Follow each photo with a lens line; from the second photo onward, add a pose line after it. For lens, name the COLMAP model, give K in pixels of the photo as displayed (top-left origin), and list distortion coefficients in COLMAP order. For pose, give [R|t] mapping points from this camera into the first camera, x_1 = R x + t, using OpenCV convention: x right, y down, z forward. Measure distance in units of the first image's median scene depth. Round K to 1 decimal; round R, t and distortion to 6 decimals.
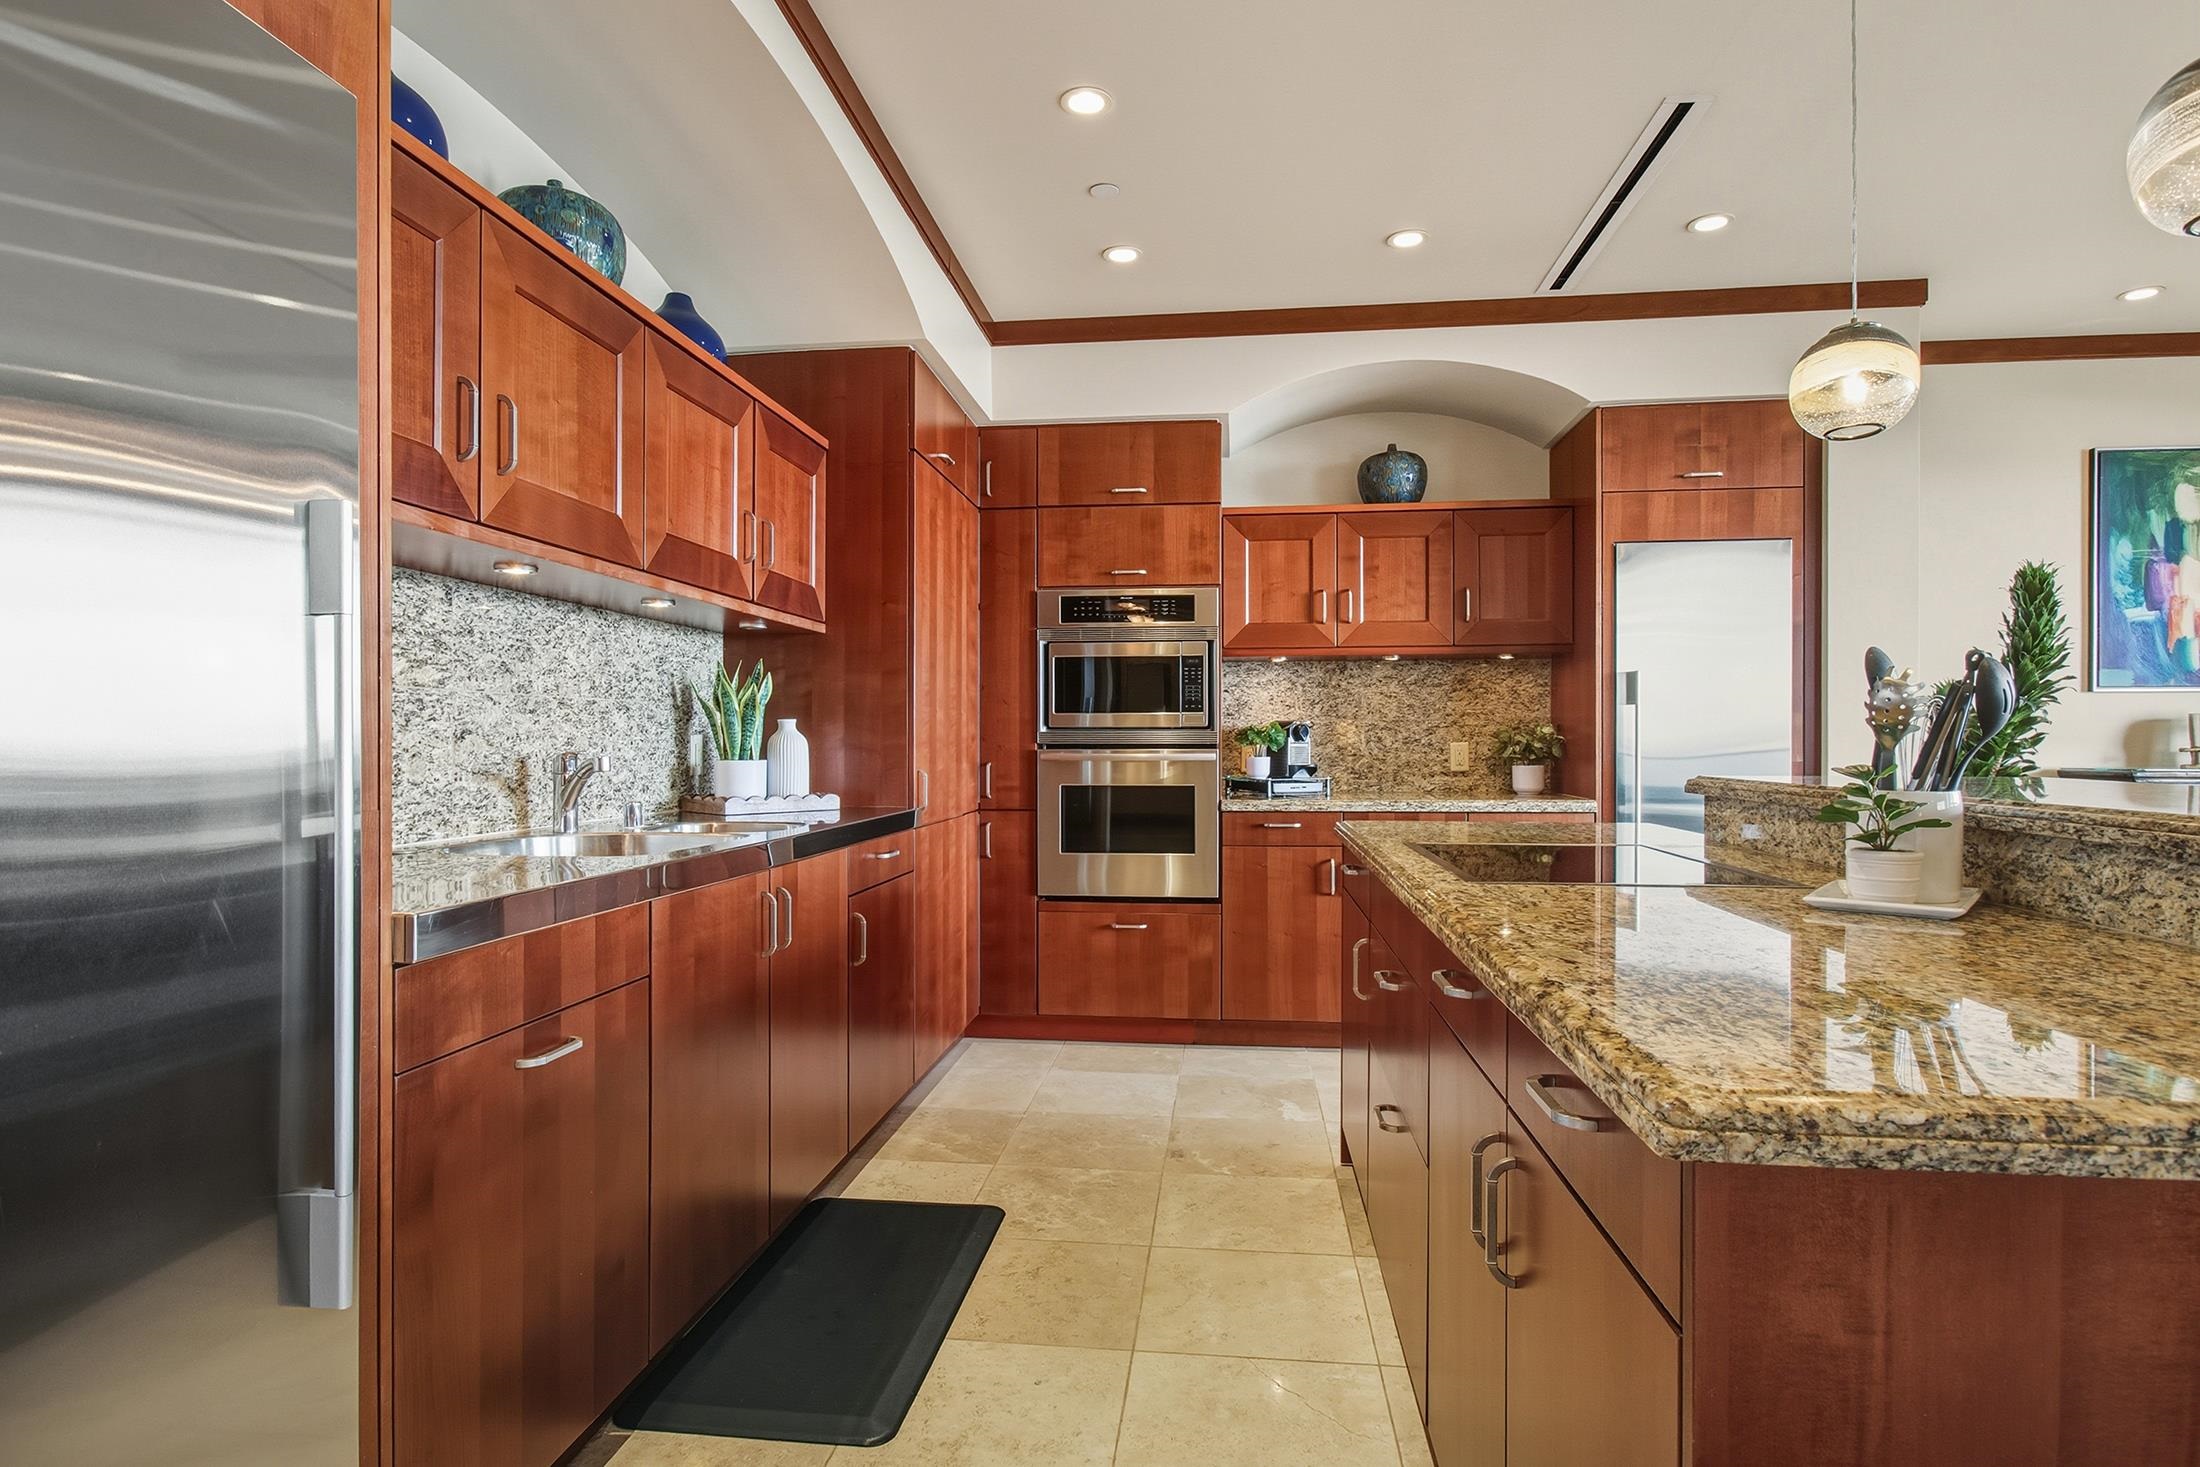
lens RADIAL K [[1160.3, 0, 1103.5], [0, 1160.3, 732.5], [0, 0, 1]] dist [0.000554, 0.000587]
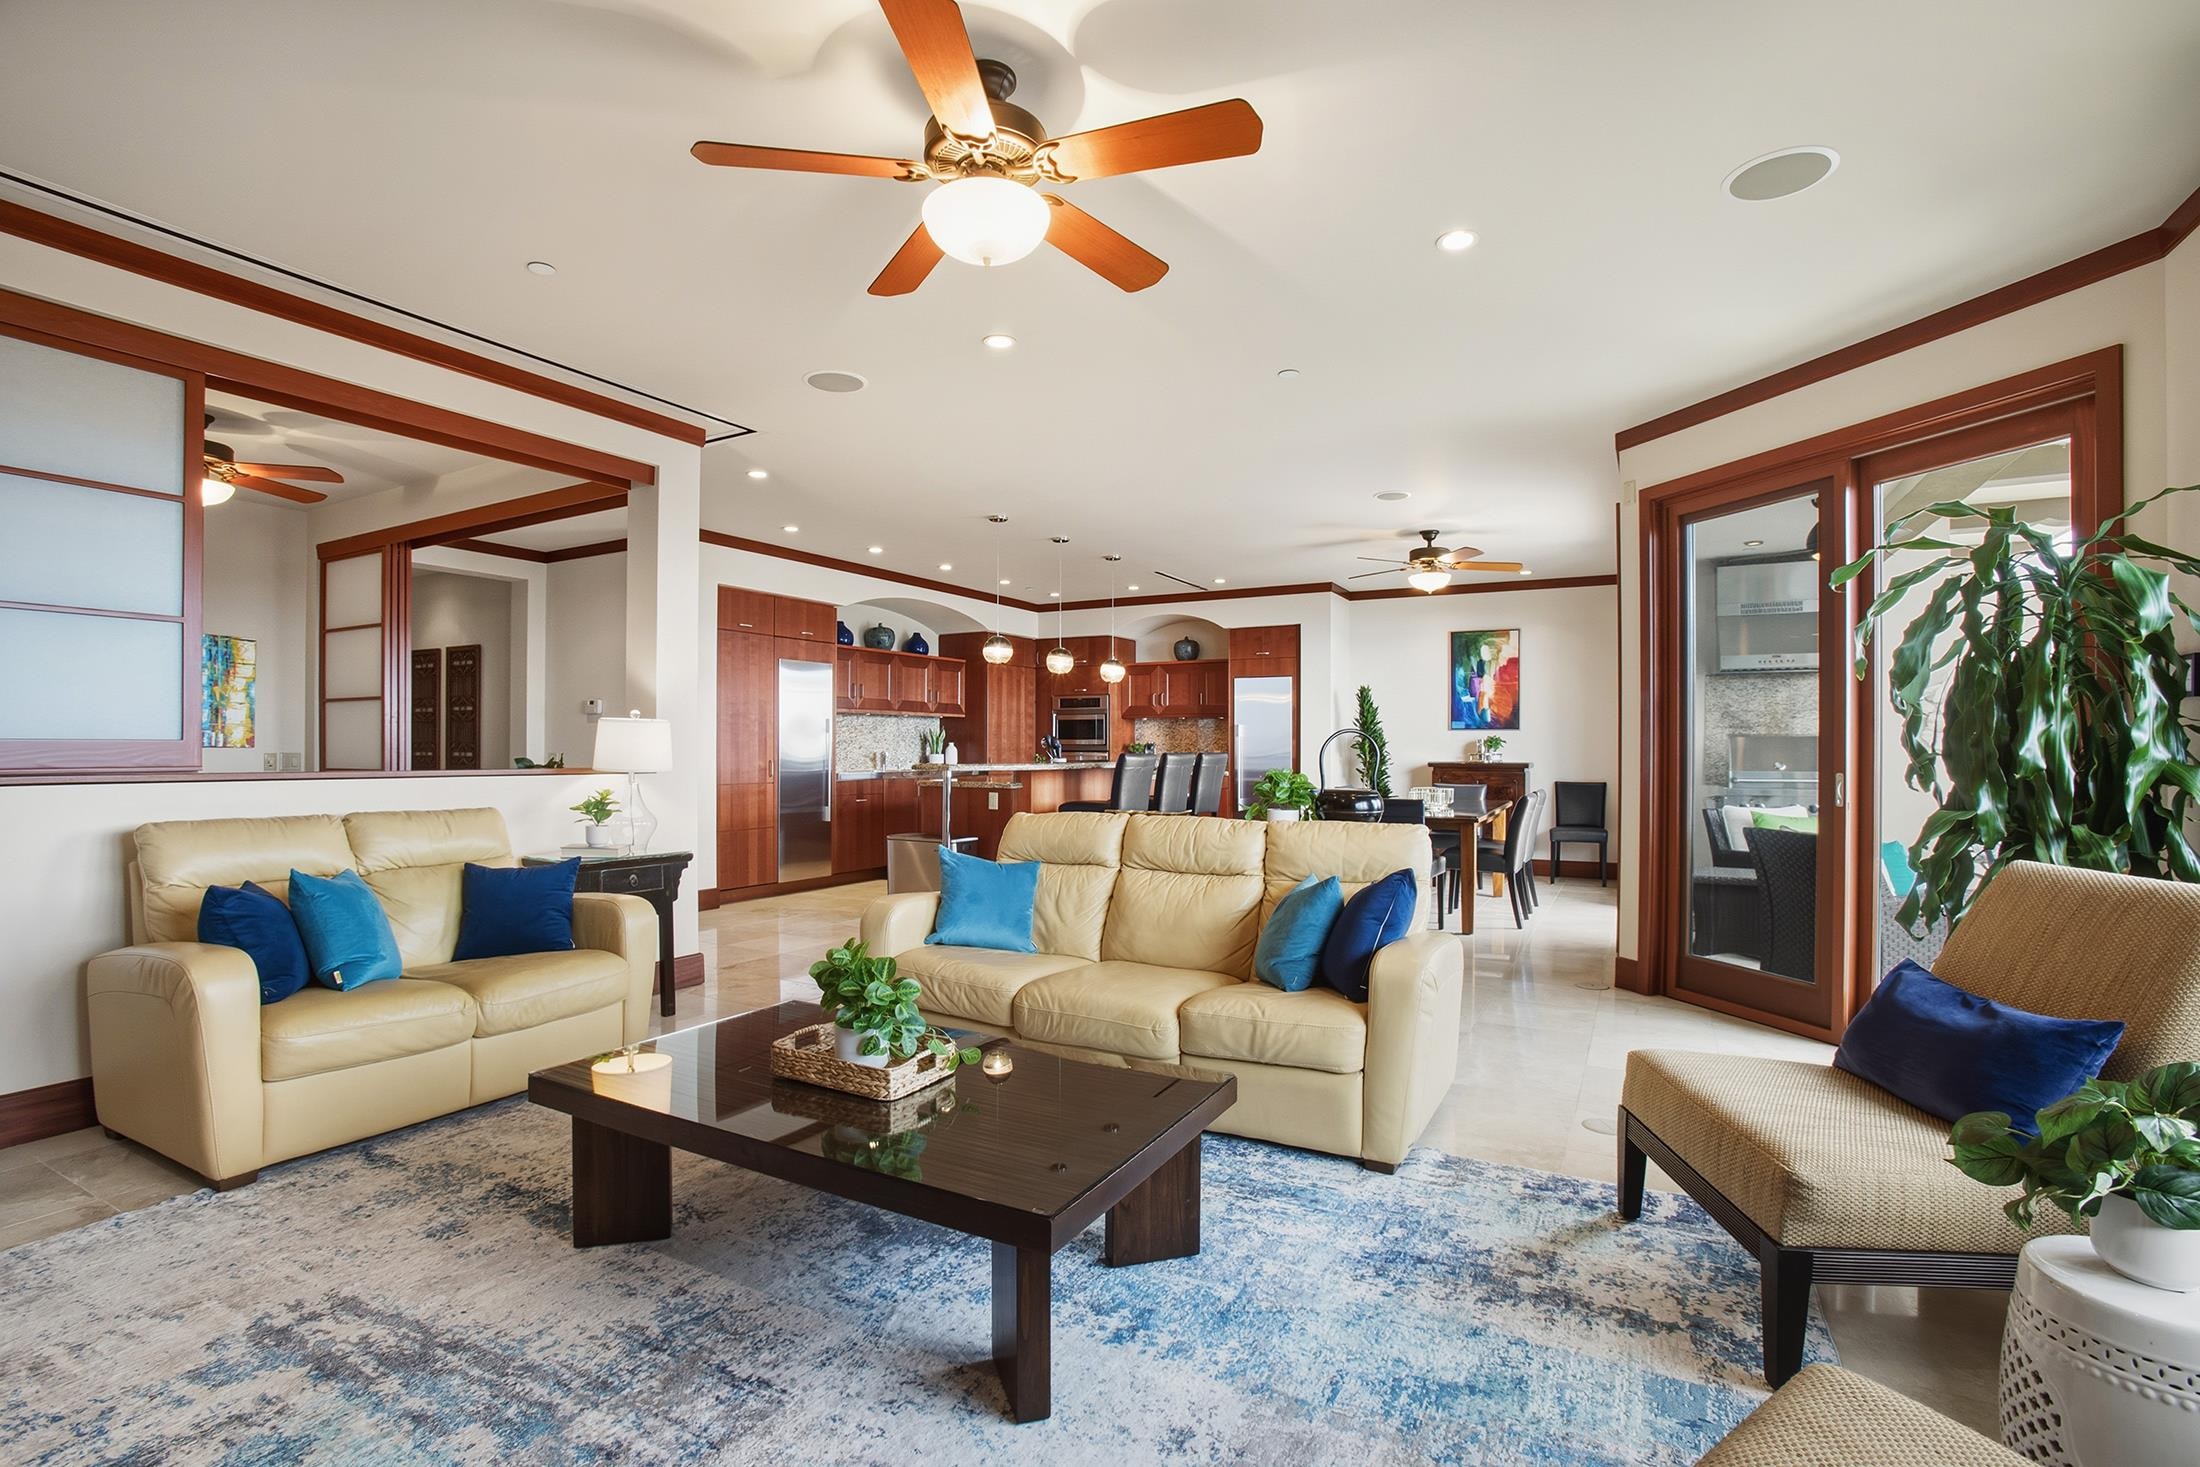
lens RADIAL K [[1020.6, 0, 1115.2], [0, 1020.6, 745.9], [0, 0, 1]] dist [-0.057496, 0.018070]
pose [[0.934419, 0.002187, -0.356170, 0.988595], [0.000425, 0.999974, 0.007256, -0.018616], [0.356176, -0.006931, 0.934393, -1.305337]]
